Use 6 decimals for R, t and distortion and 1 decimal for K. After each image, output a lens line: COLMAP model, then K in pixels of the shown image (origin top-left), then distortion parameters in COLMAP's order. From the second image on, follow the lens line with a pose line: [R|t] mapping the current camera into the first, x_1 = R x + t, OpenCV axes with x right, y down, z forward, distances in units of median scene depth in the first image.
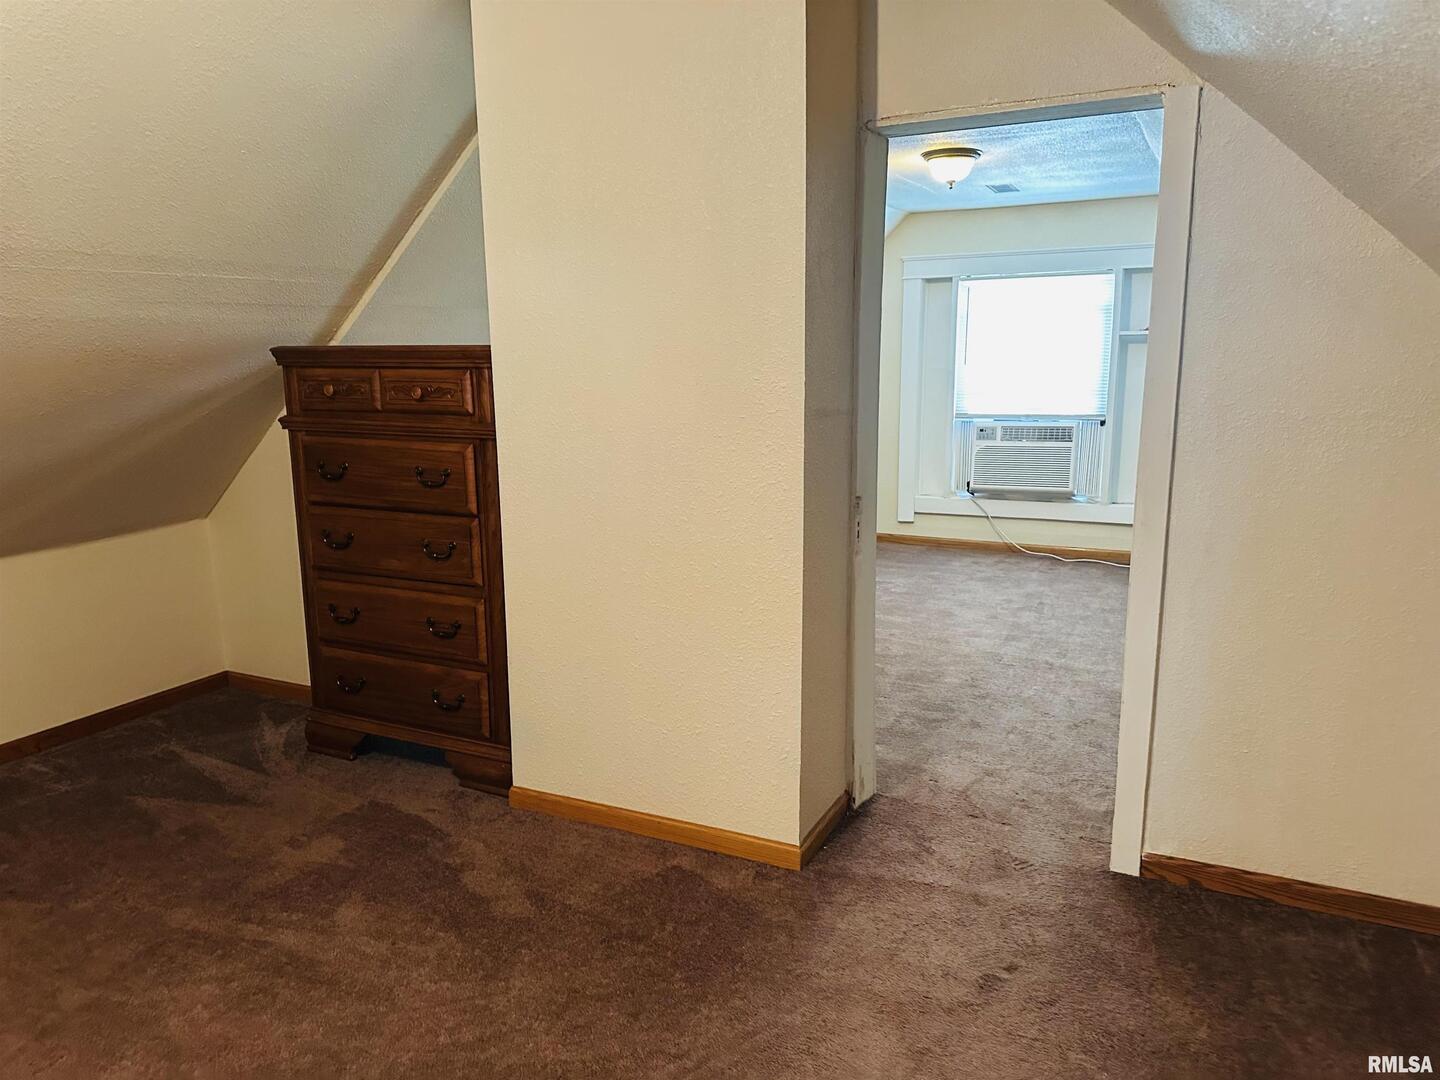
lens RADIAL K [[992.2, 0, 704.3], [0, 992.2, 546.6], [0, 0, 1]] dist [0.007139, -0.001526]
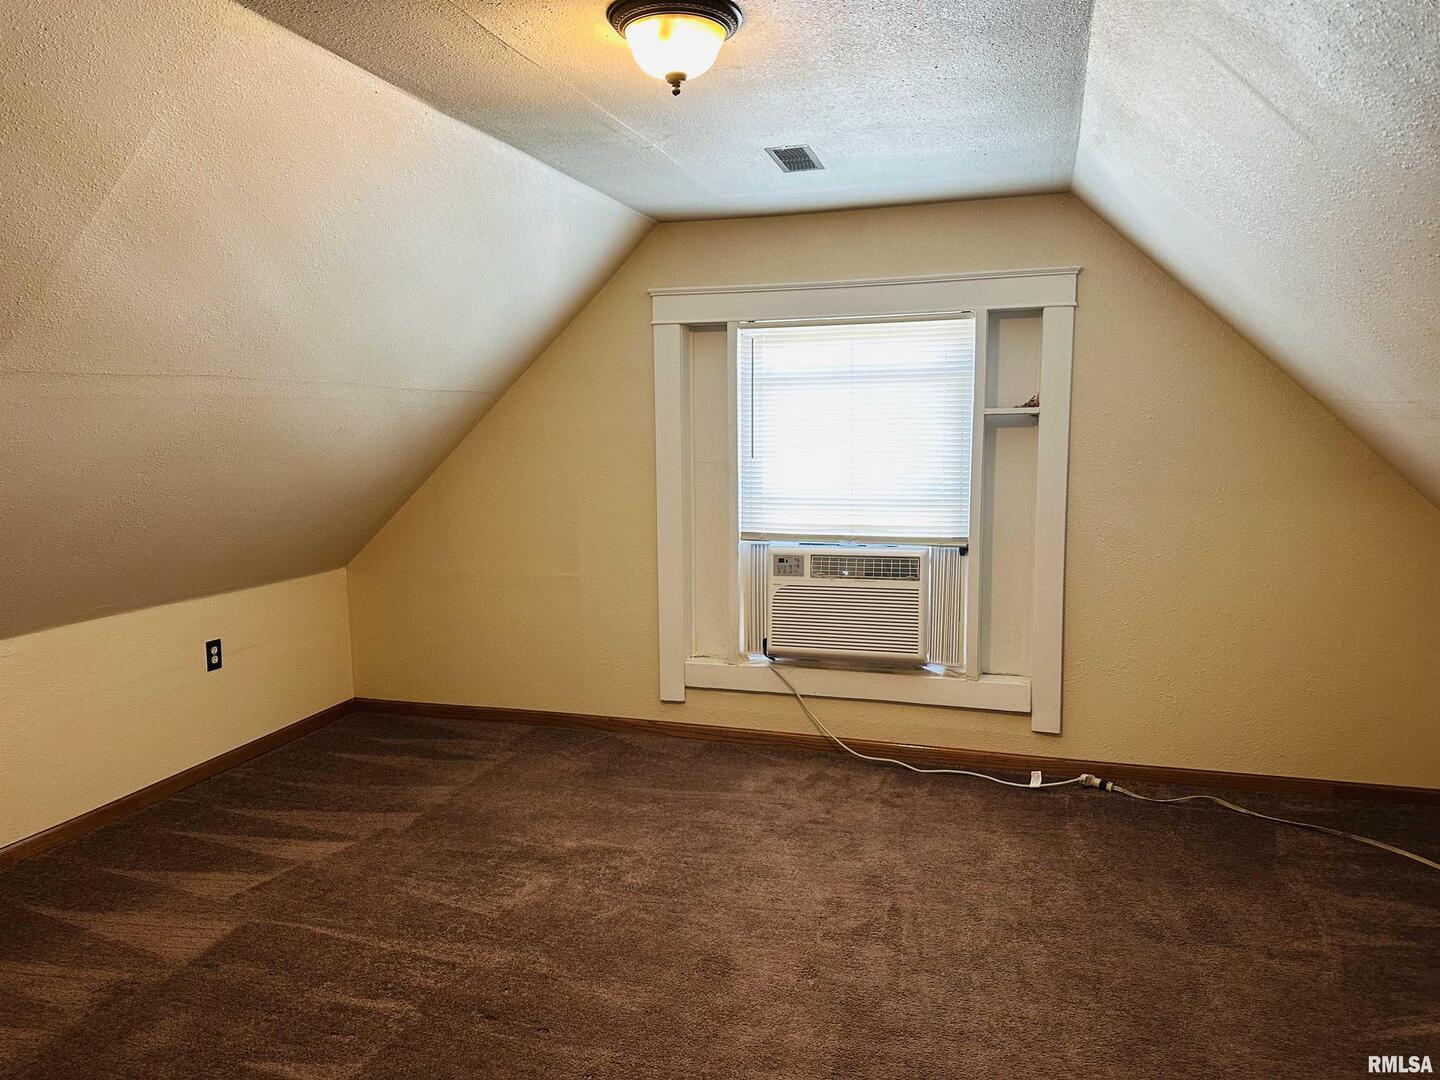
lens RADIAL K [[992.2, 0, 727.8], [0, 992.2, 540.2], [0, 0, 1]] dist [0.007139, -0.001526]
pose [[0.979525, -0.020200, 0.200304, 0.122814], [0.035835, 0.996559, -0.074744, -0.086849], [-0.198105, 0.080391, 0.976878, 0.397793]]
